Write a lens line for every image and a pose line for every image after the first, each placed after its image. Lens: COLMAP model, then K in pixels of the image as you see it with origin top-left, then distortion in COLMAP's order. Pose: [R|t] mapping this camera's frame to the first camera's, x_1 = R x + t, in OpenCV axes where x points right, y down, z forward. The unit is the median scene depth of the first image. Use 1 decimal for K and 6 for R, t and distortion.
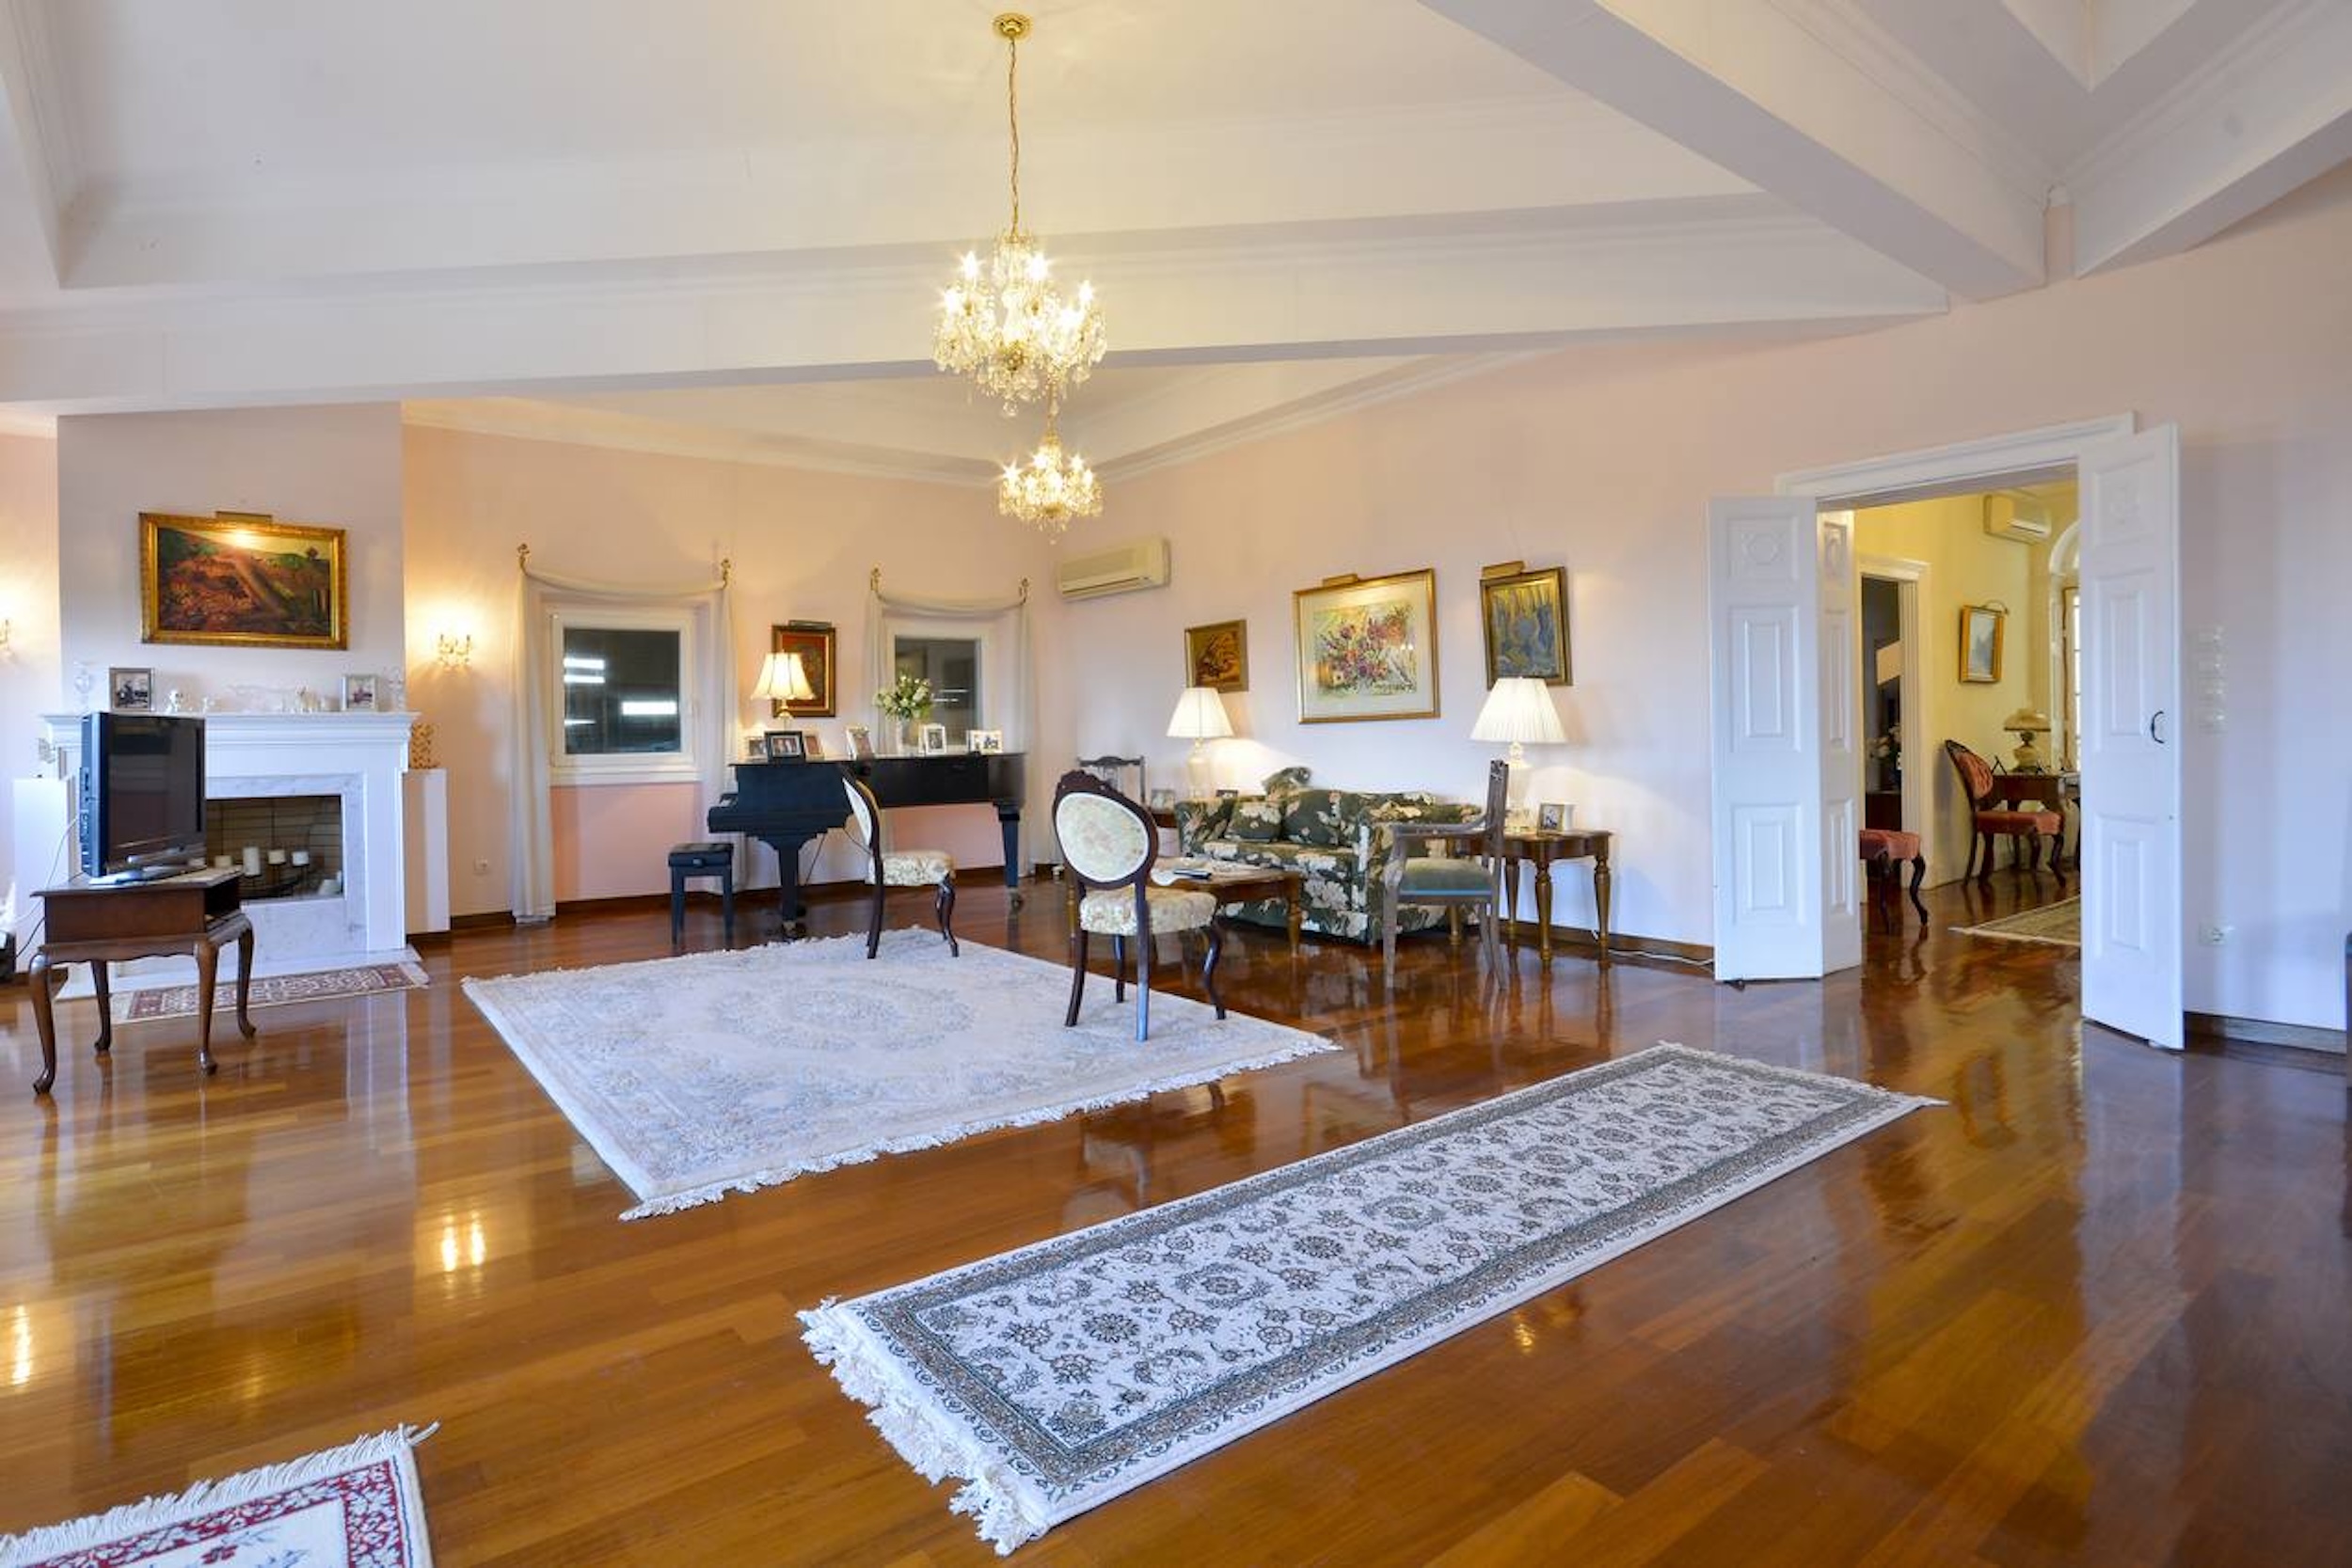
lens RADIAL K [[1145.0, 0, 1035.2], [0, 1145.0, 742.9], [0, 0, 1]] dist [0.009557, -0.000154]
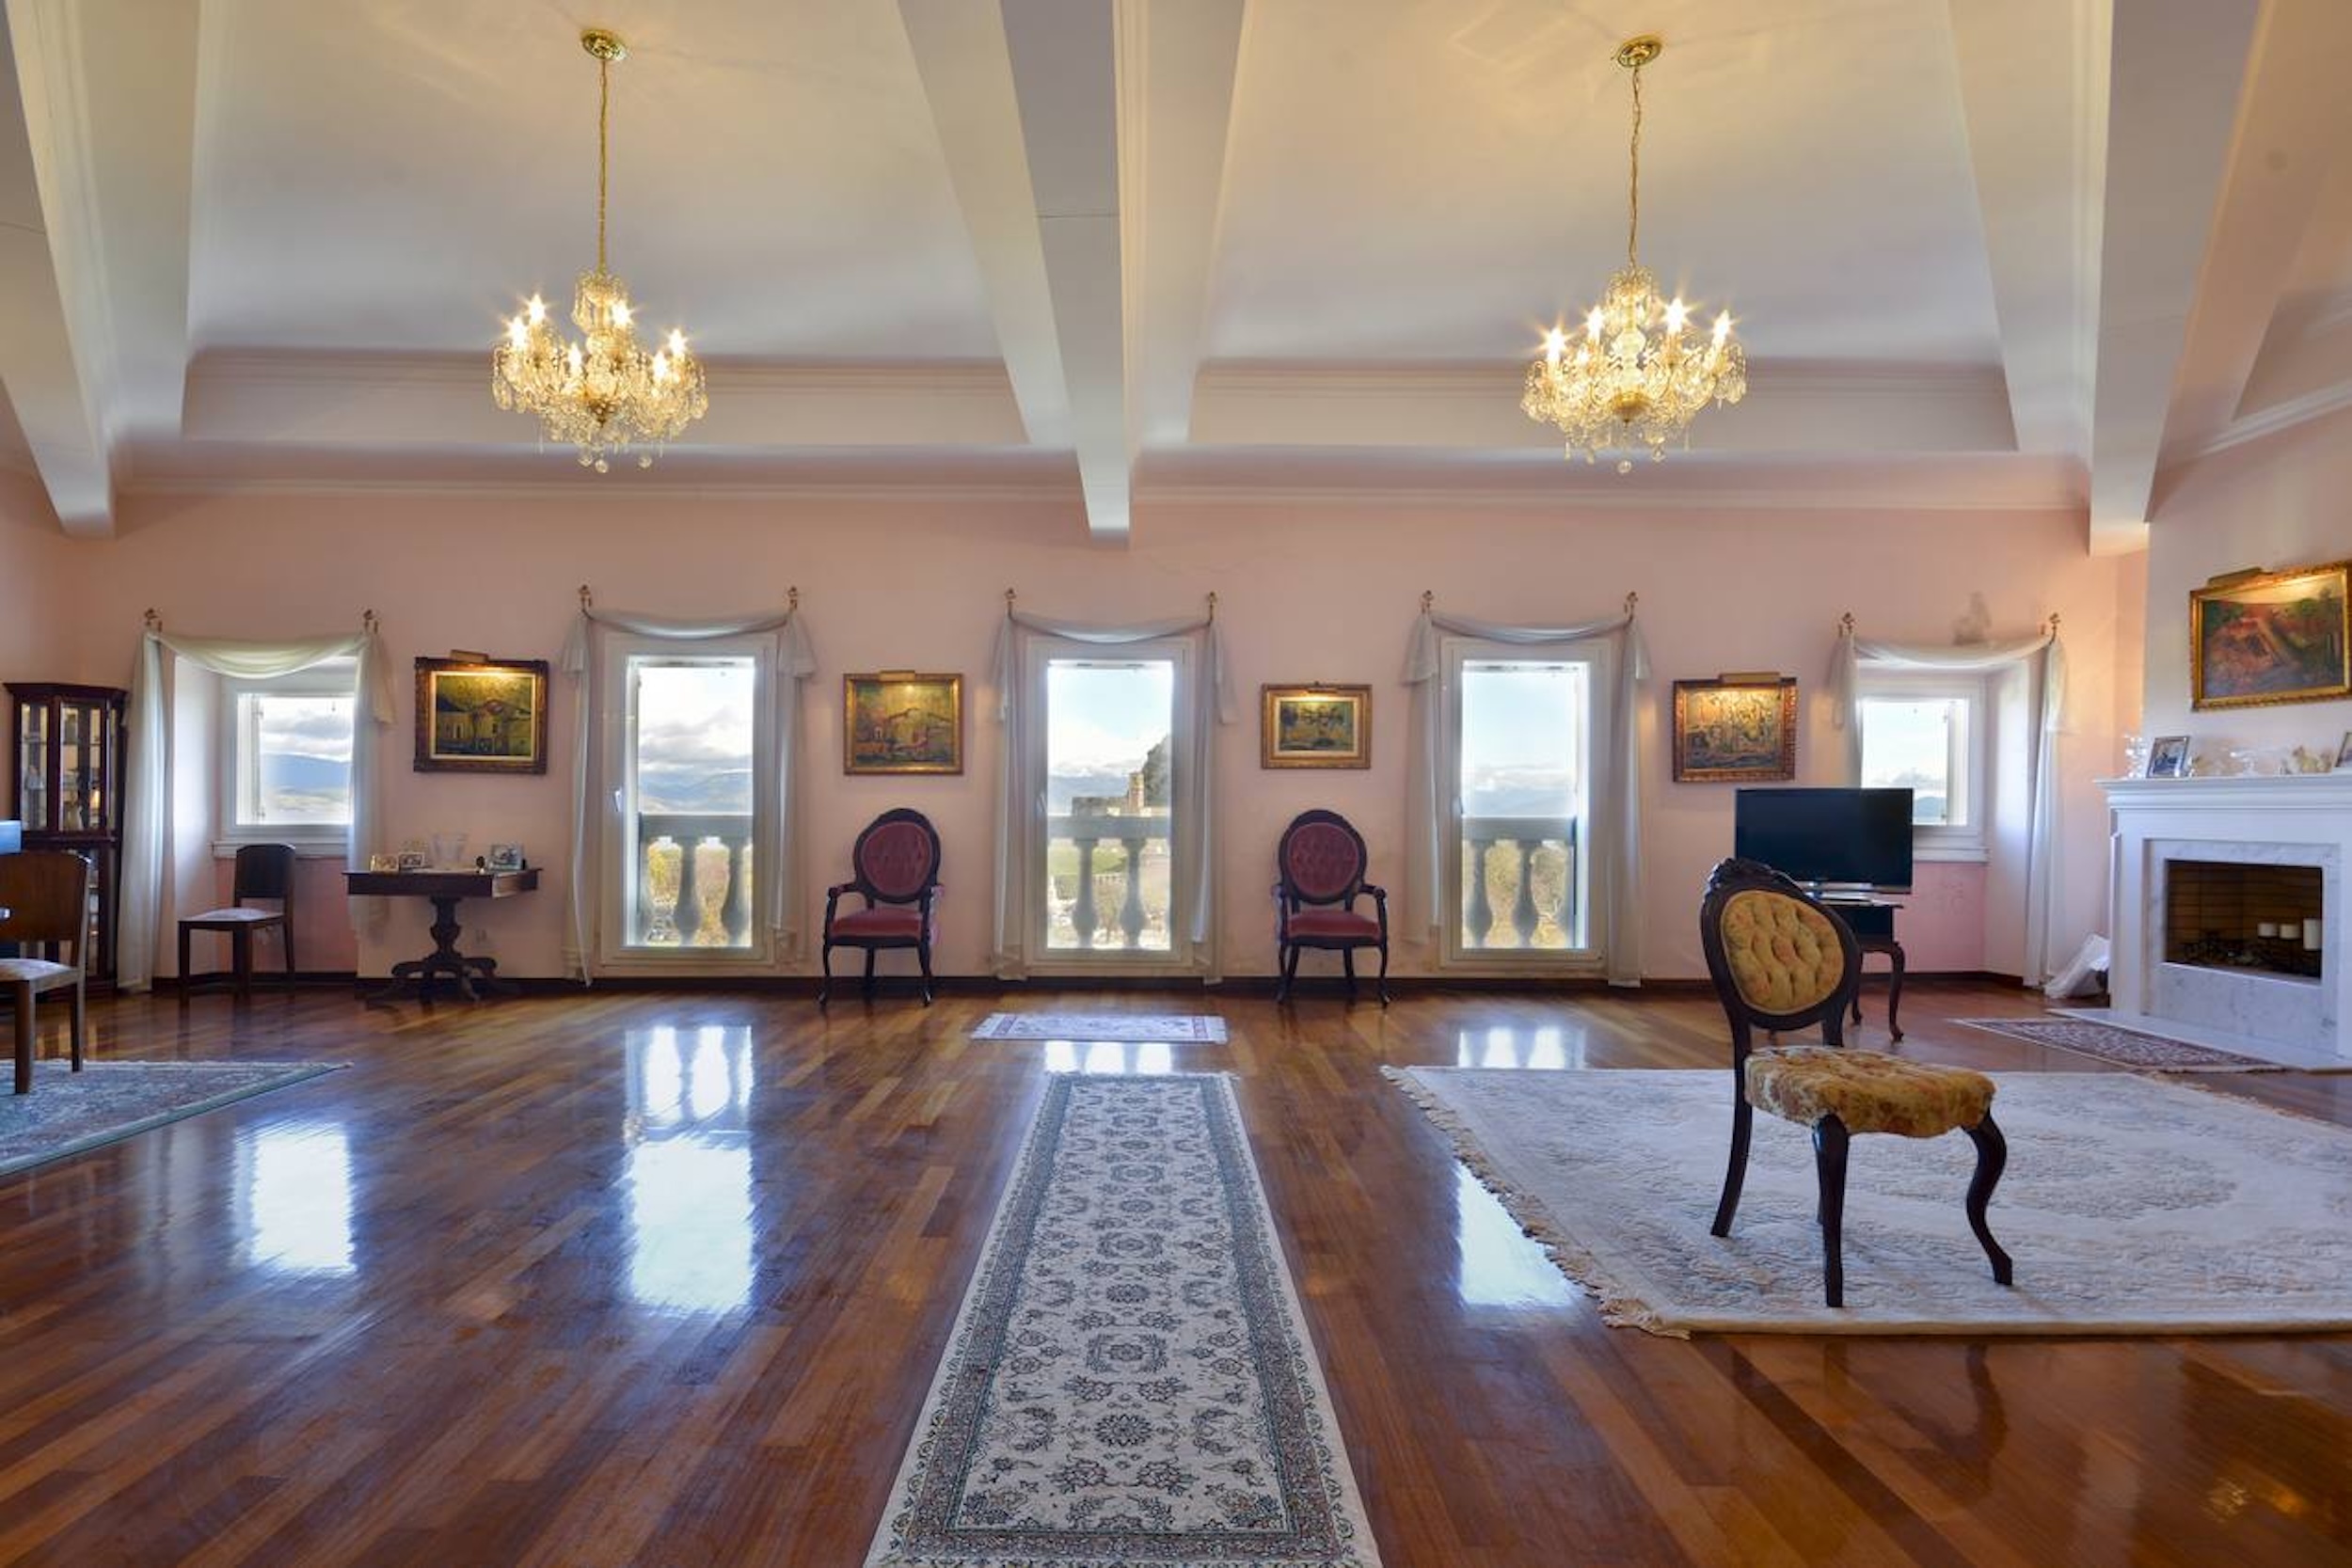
lens RADIAL K [[1112.3, 0, 1162.4], [0, 1112.3, 809.4], [0, 0, 1]] dist [-0.004058, -0.005577]
pose [[-0.546639, 0.014521, -0.837243, 0.574773], [0.003275, 0.999879, 0.015203, -0.014134], [0.837362, 0.005568, -0.546620, 0.719166]]
